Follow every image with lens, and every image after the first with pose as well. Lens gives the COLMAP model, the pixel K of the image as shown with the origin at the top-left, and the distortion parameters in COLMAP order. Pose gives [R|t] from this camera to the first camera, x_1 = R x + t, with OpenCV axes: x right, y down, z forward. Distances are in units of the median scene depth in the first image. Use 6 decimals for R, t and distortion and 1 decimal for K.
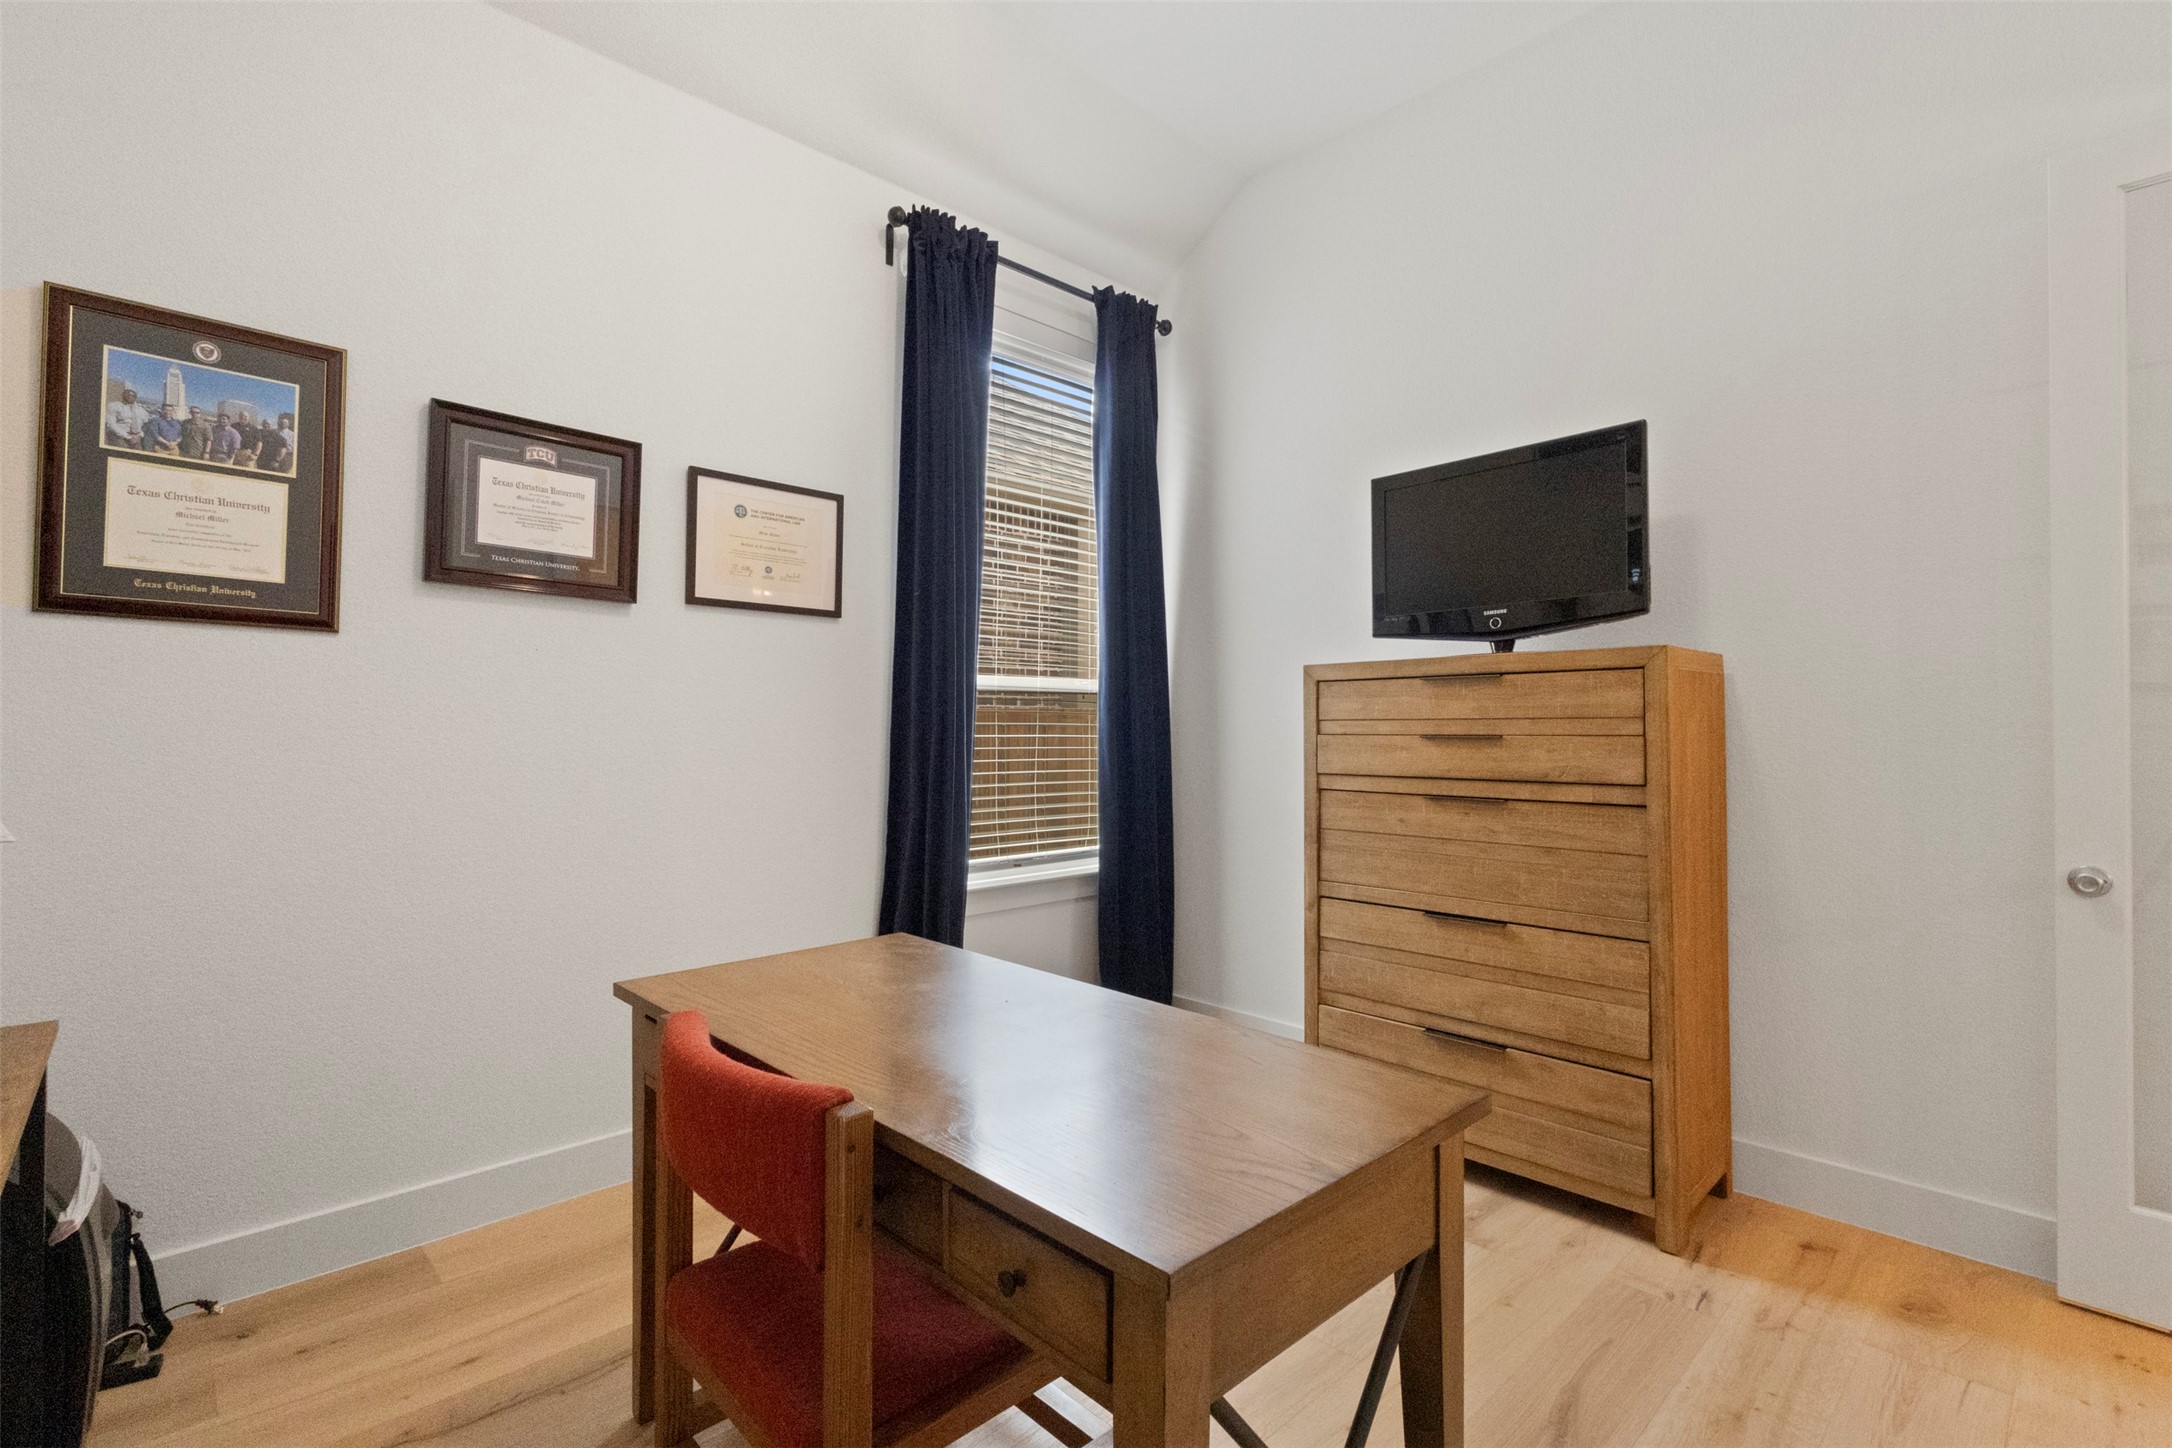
lens RADIAL K [[1006.2, 0, 1086.9], [0, 1006.2, 716.7], [0, 0, 1]] dist [0.005825, 0.001662]
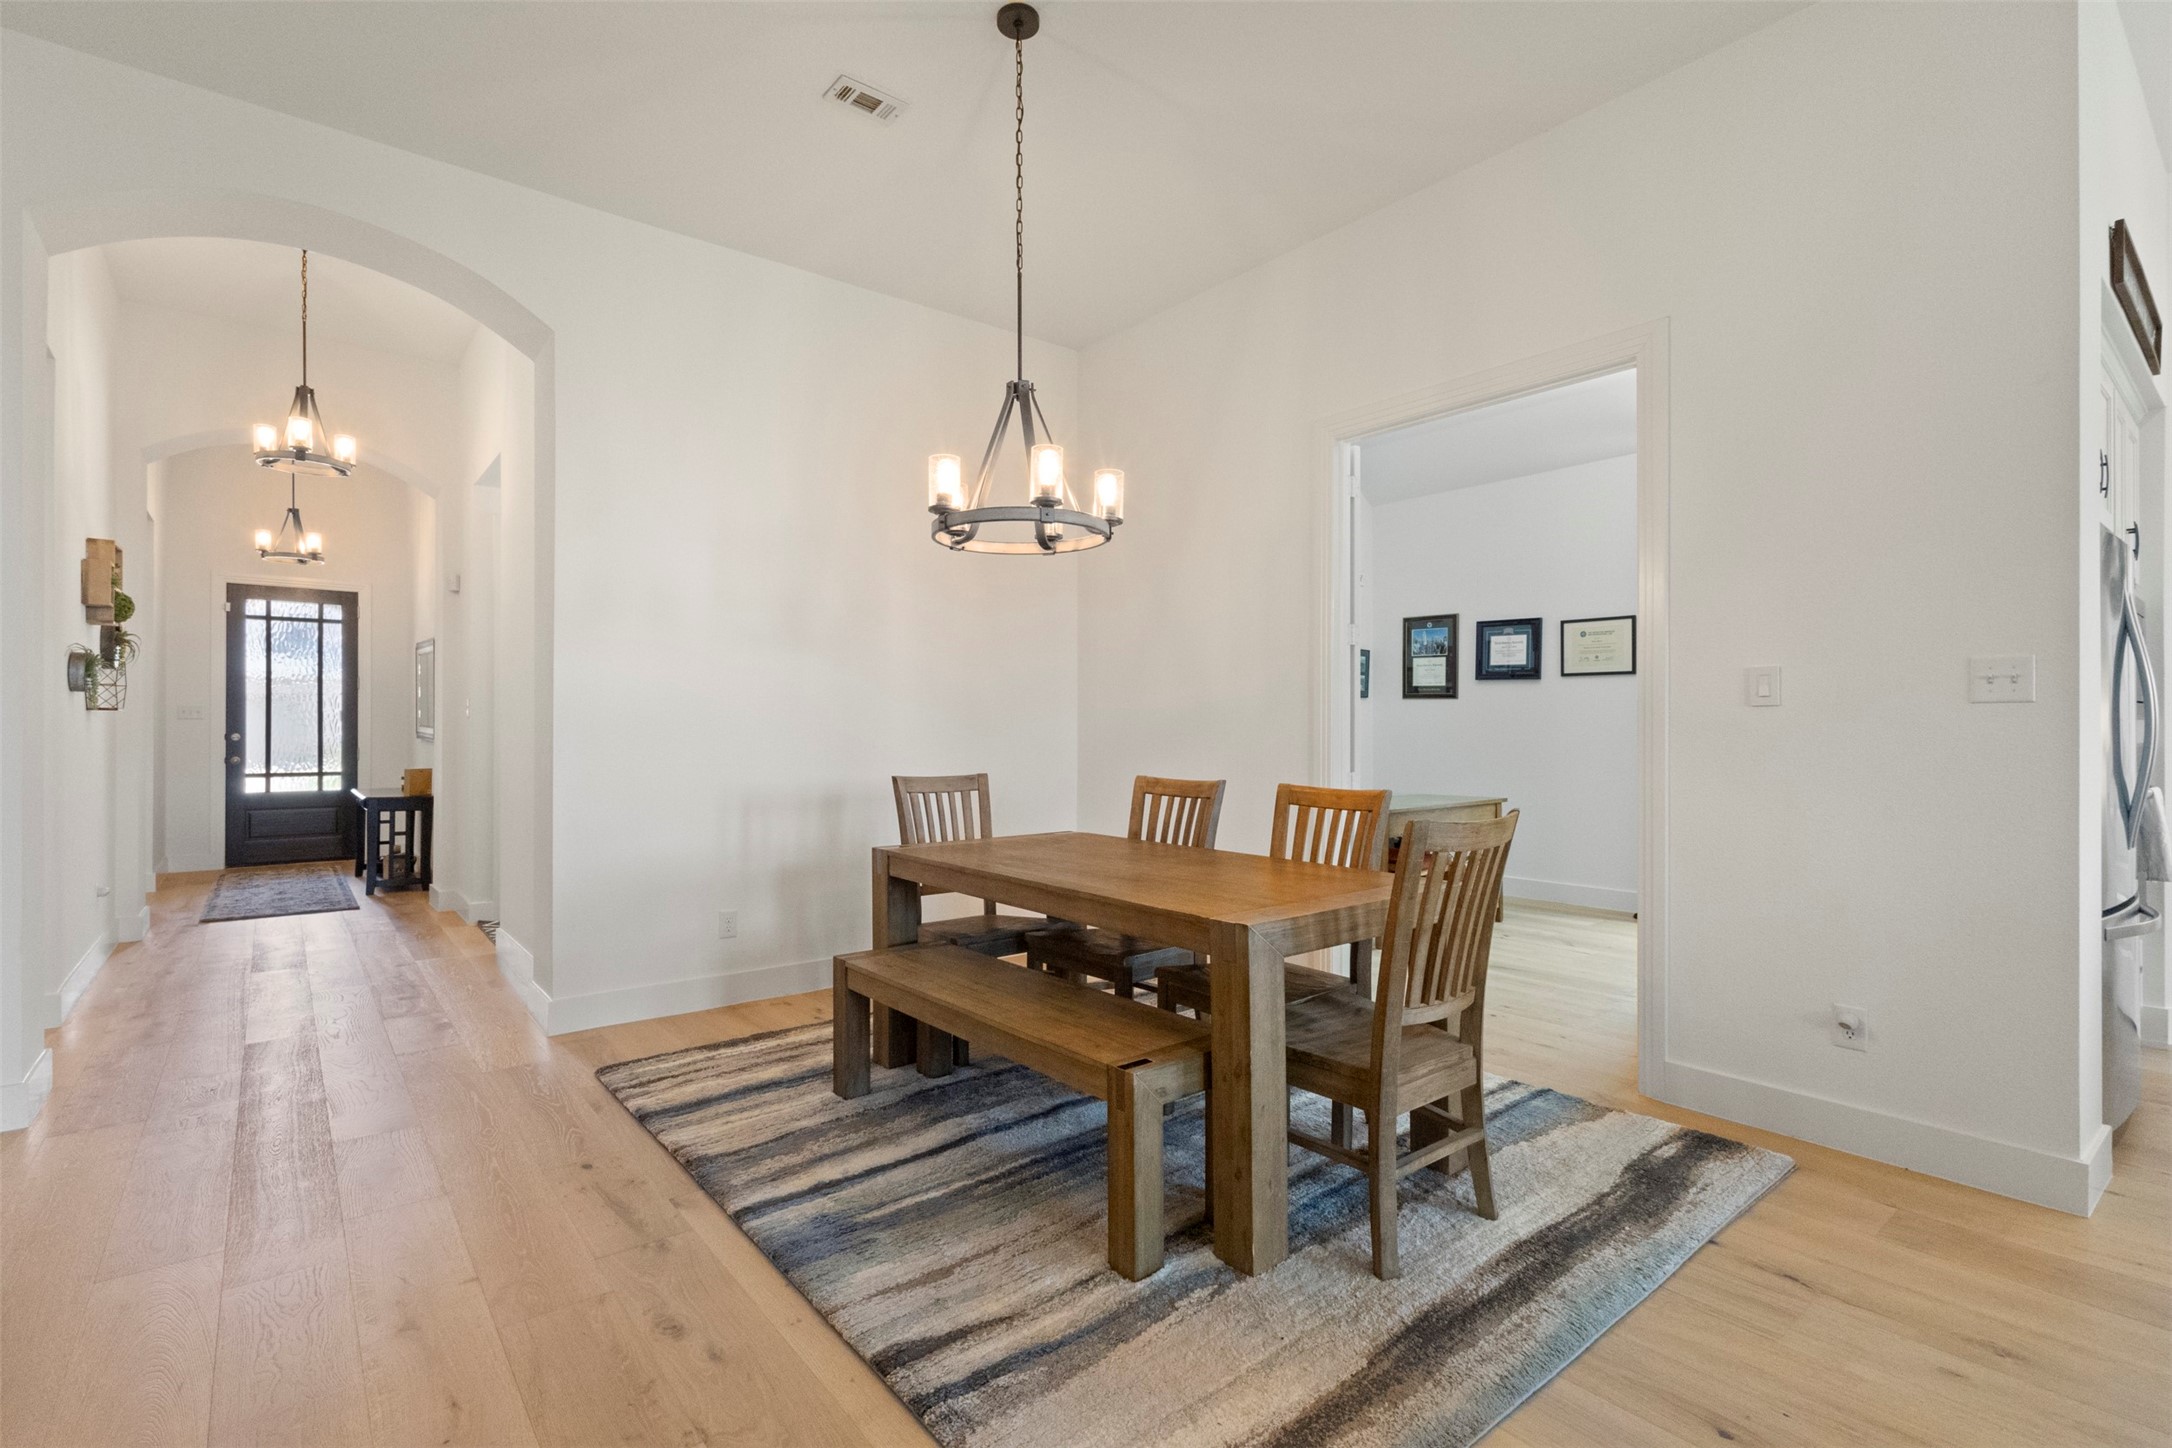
lens RADIAL K [[1006.2, 0, 1088.0], [0, 1006.2, 722.2], [0, 0, 1]] dist [0.005825, 0.001662]
pose [[-0.094900, -0.002239, -0.995484, 2.523080], [0.013459, 0.999903, -0.003532, -0.007900], [0.995396, -0.013733, -0.094861, 0.087592]]
